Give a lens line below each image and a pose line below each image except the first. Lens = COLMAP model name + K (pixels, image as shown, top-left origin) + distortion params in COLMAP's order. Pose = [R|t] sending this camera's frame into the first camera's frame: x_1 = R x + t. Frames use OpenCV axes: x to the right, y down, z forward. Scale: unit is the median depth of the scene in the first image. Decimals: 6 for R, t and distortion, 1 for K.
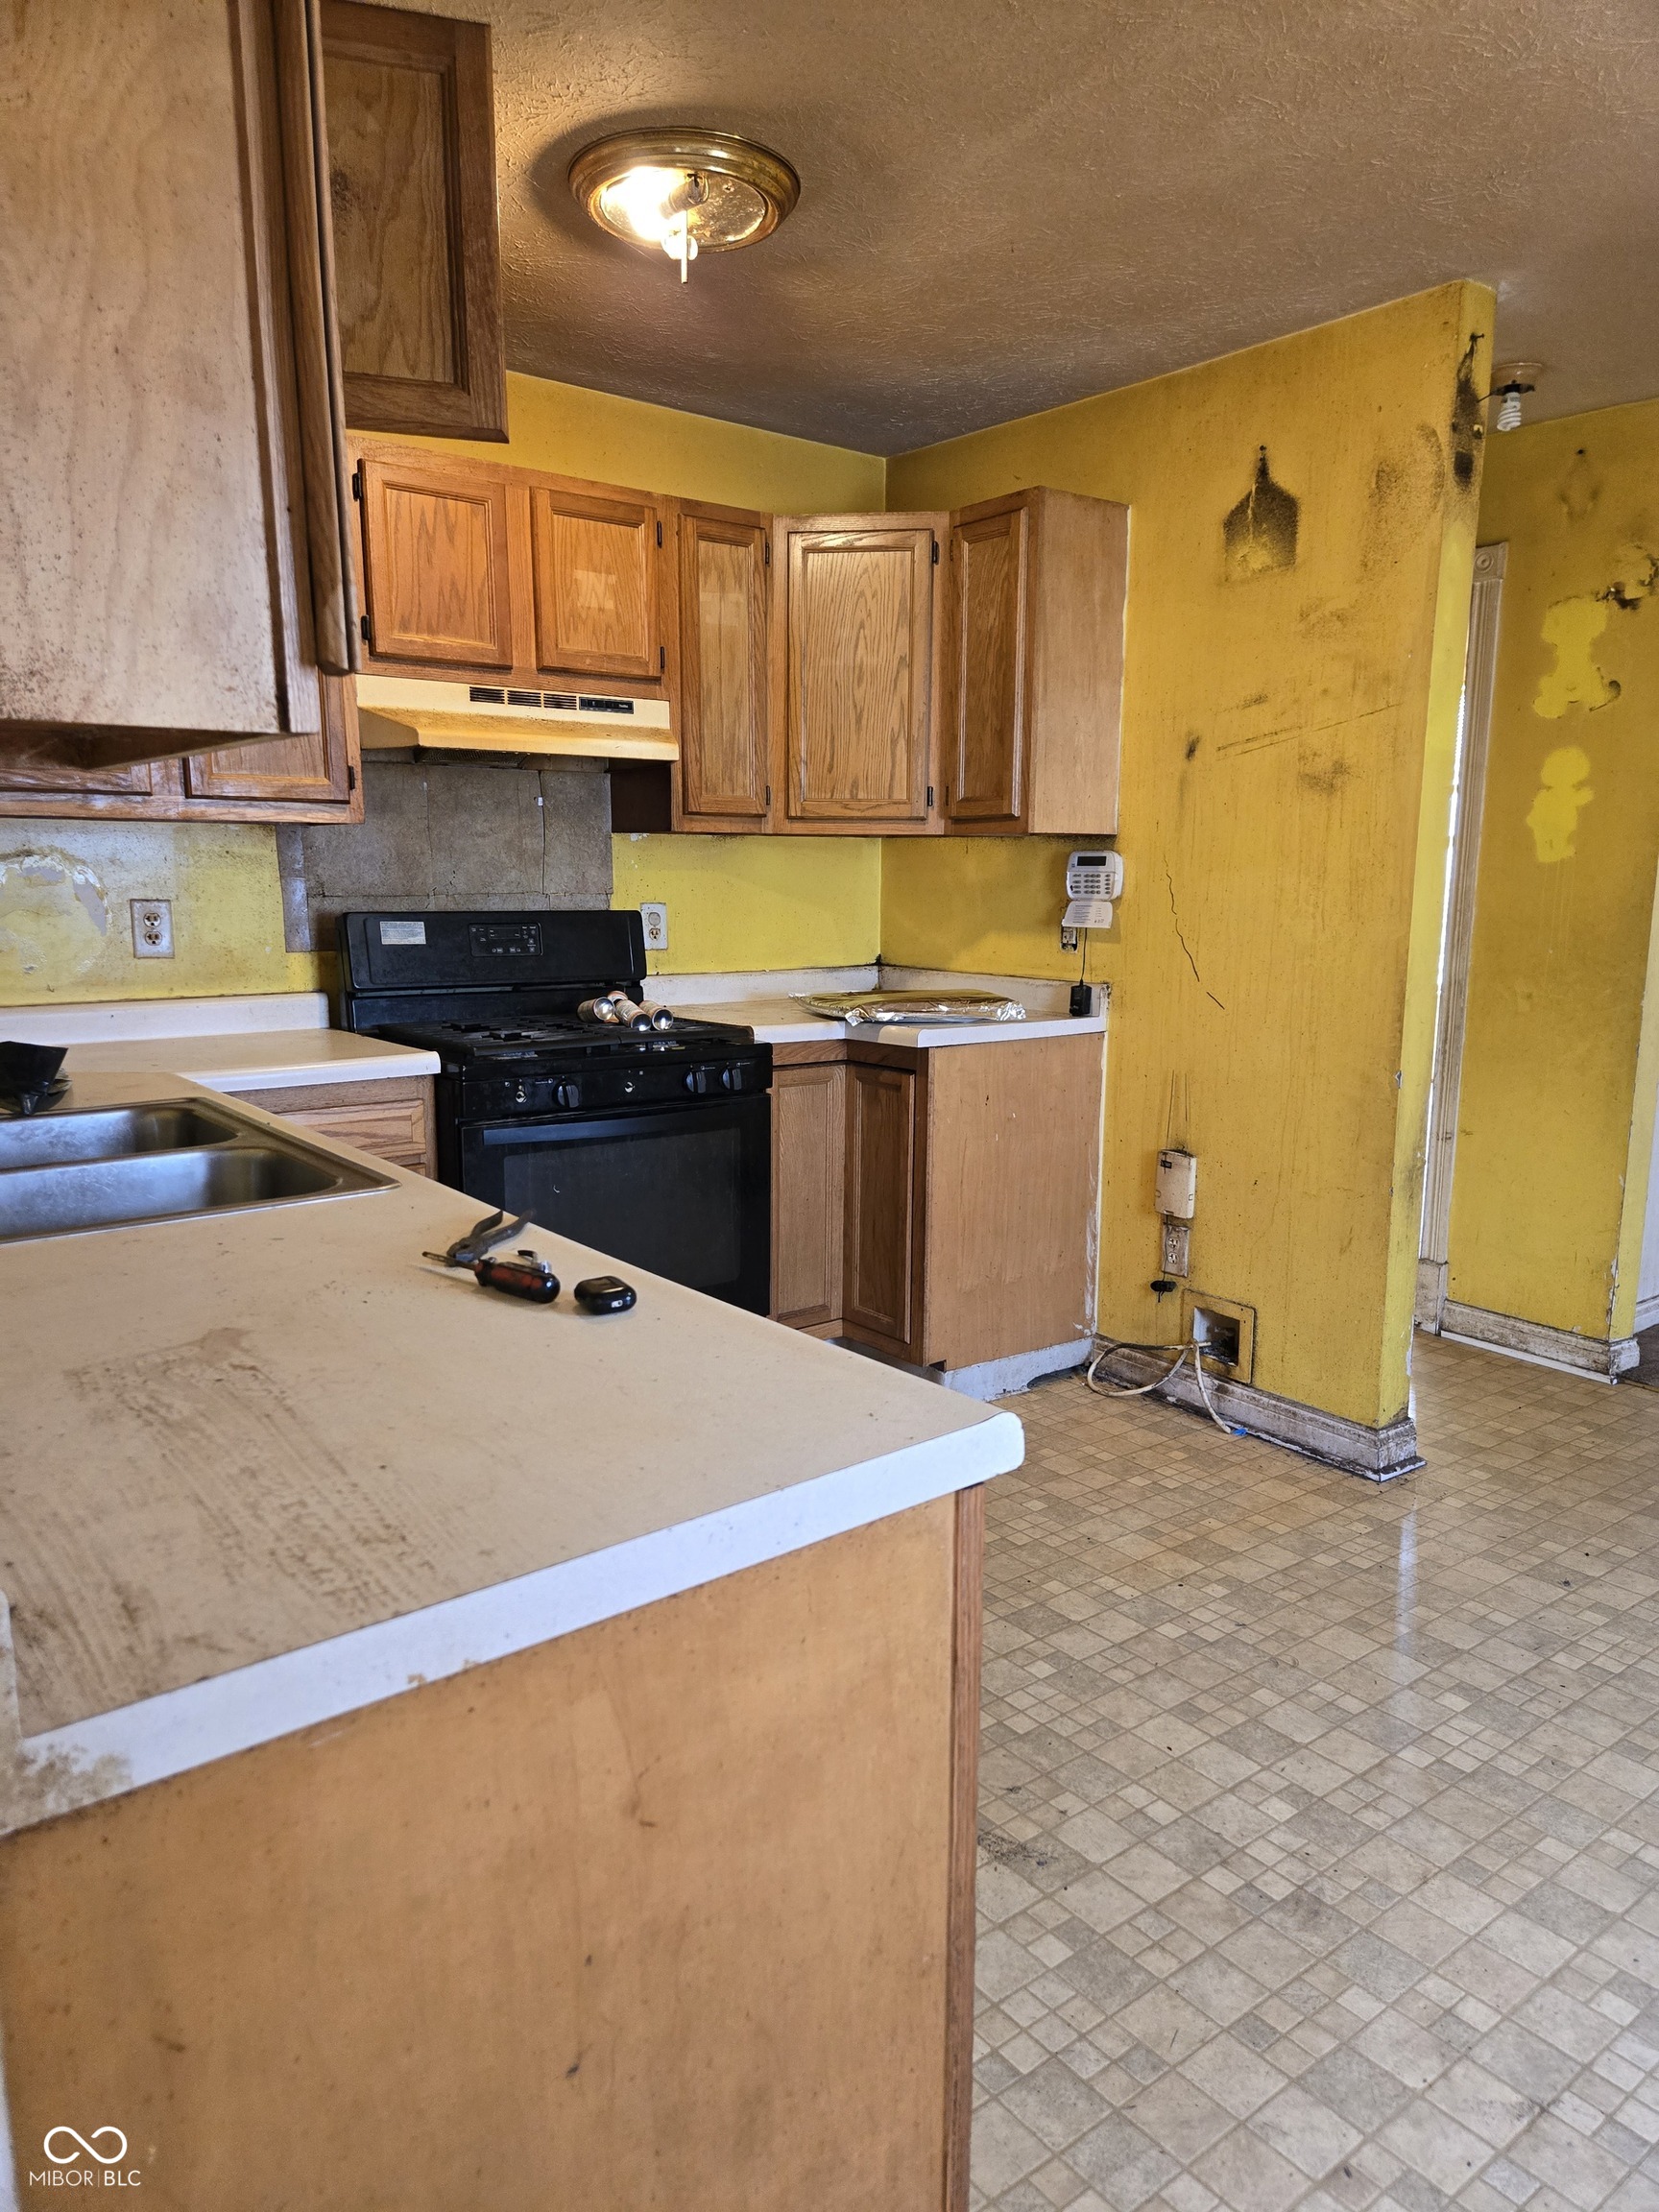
lens RADIAL K [[1495.6, 0, 834.9], [0, 1495.6, 1109.8], [0, 0, 1]] dist [0.060266, -0.012896]
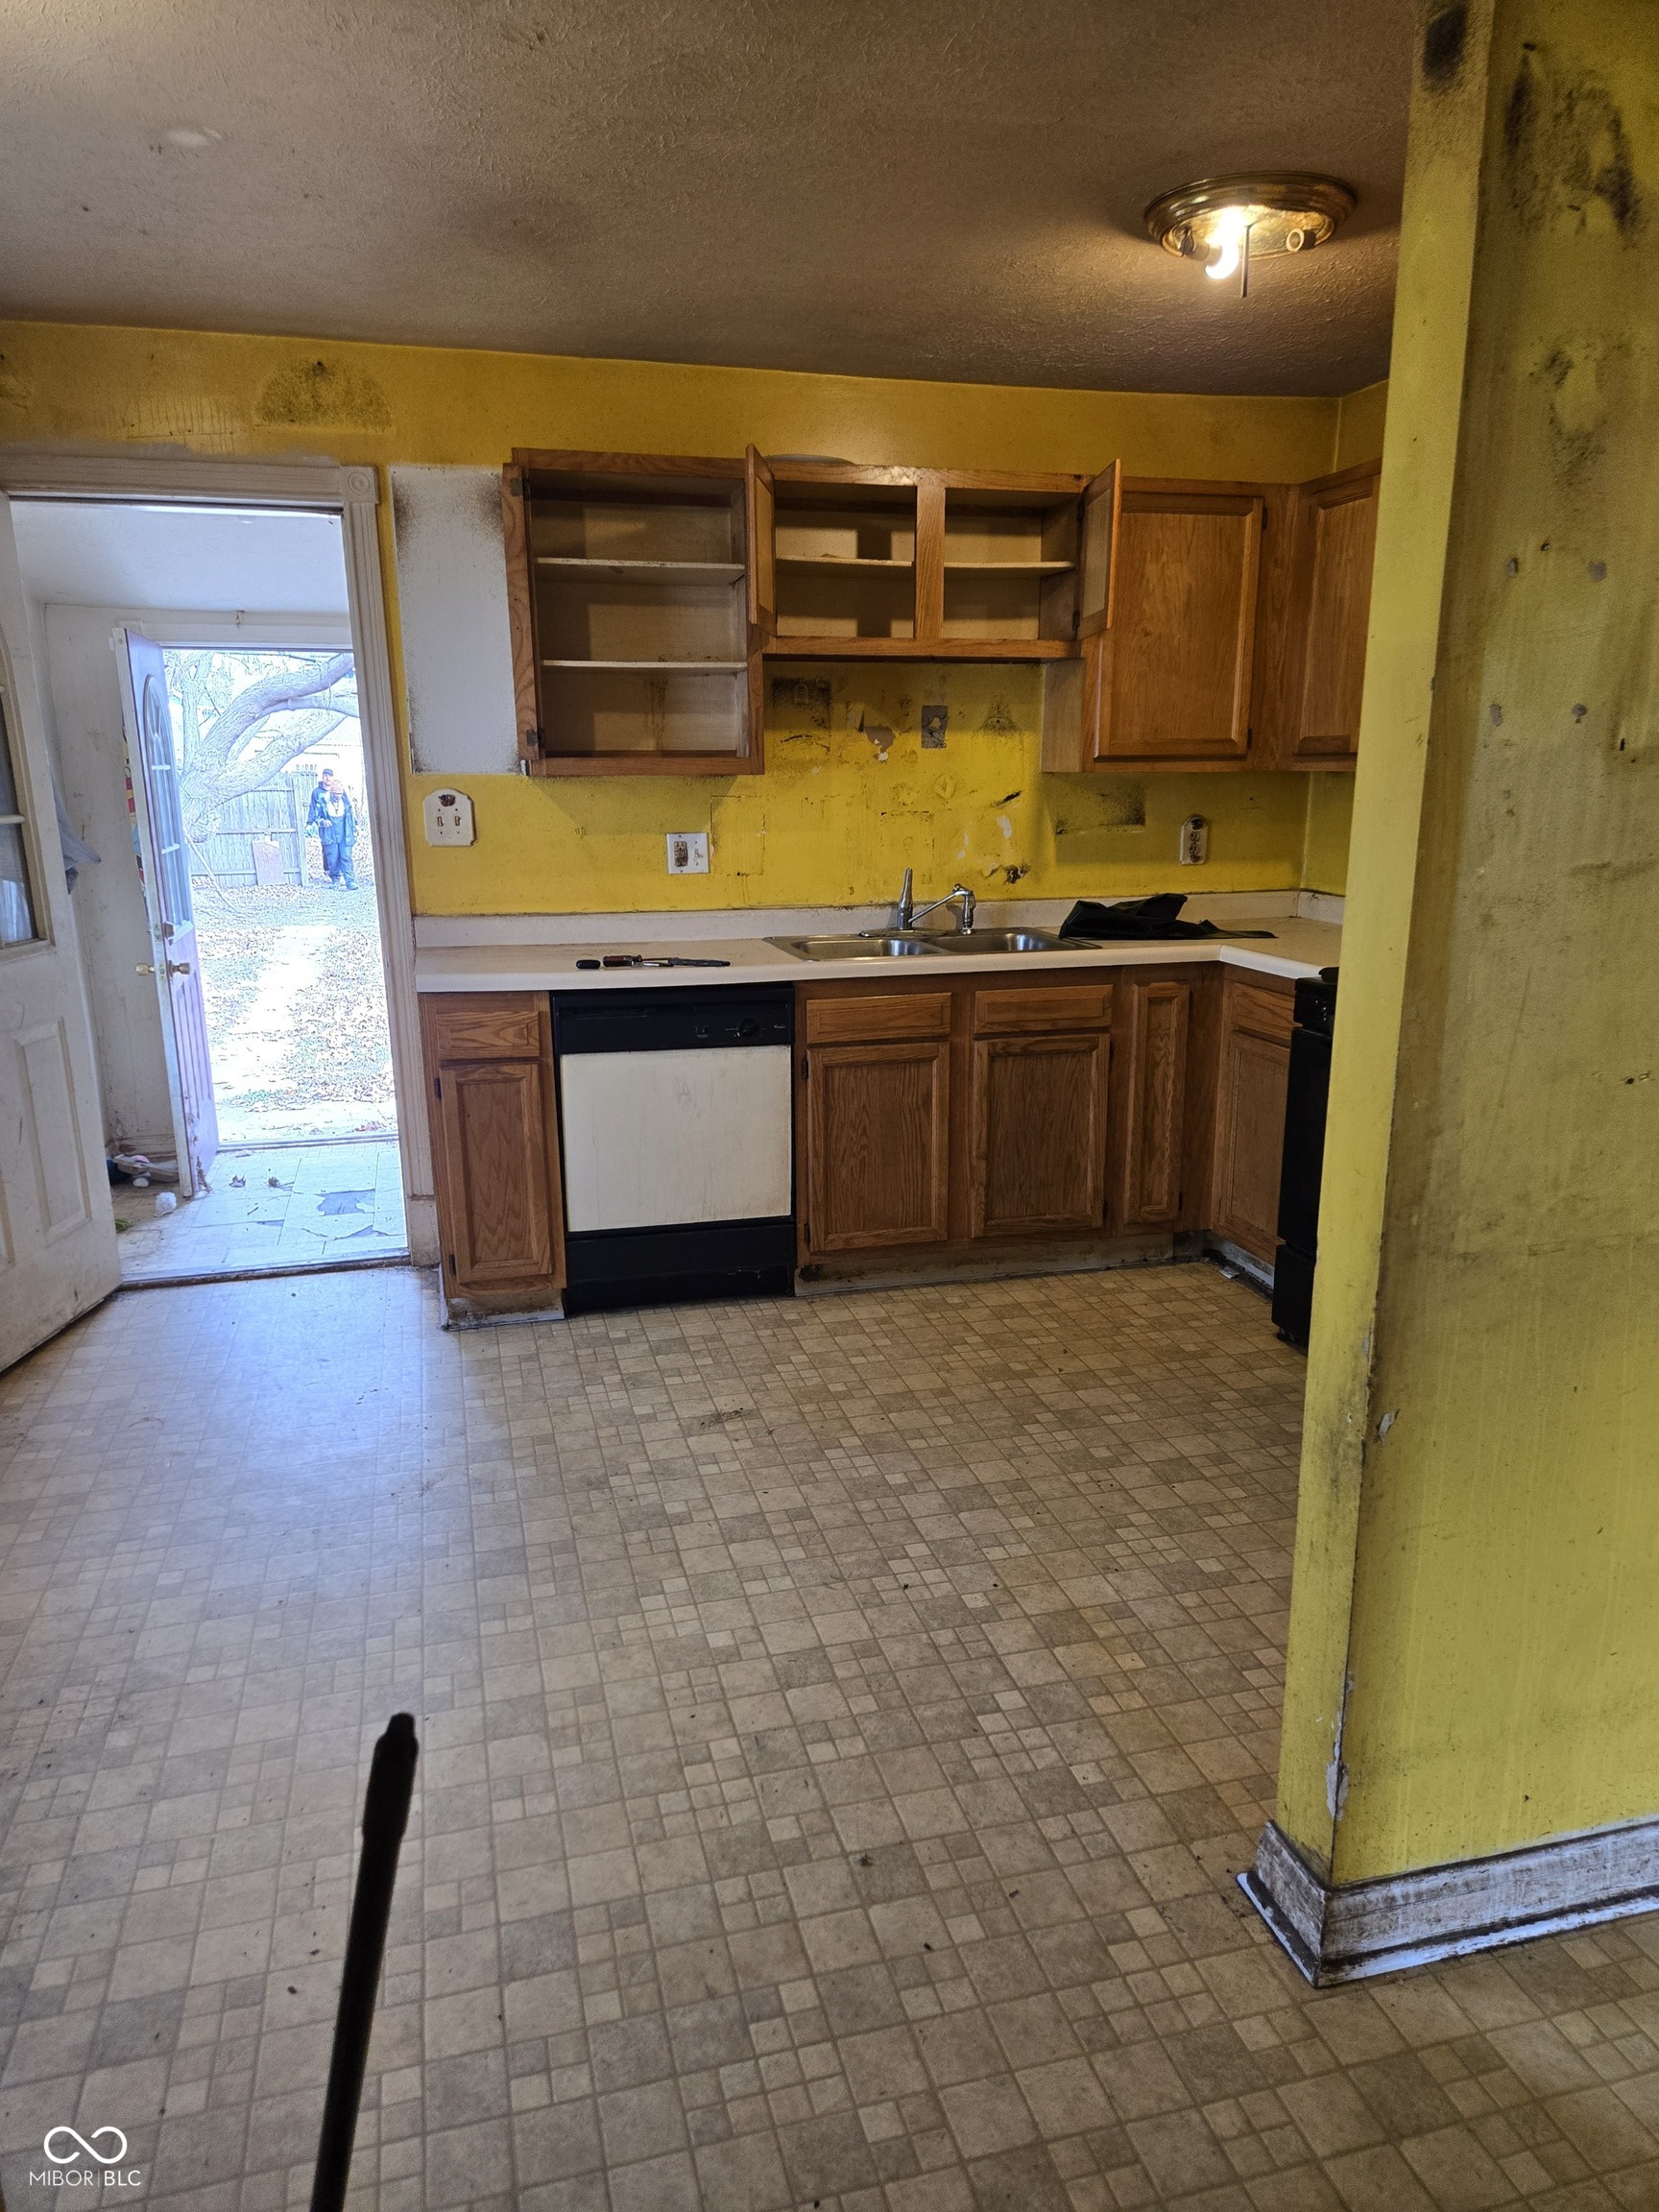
lens RADIAL K [[1495.6, 0, 833.6], [0, 1495.6, 1112.0], [0, 0, 1]] dist [0.060266, -0.012896]
pose [[-0.396332, 0.205578, -0.894795, 1.144154], [-0.151125, 0.946707, 0.284443, -0.247011], [0.905584, 0.247959, -0.344143, 1.241067]]
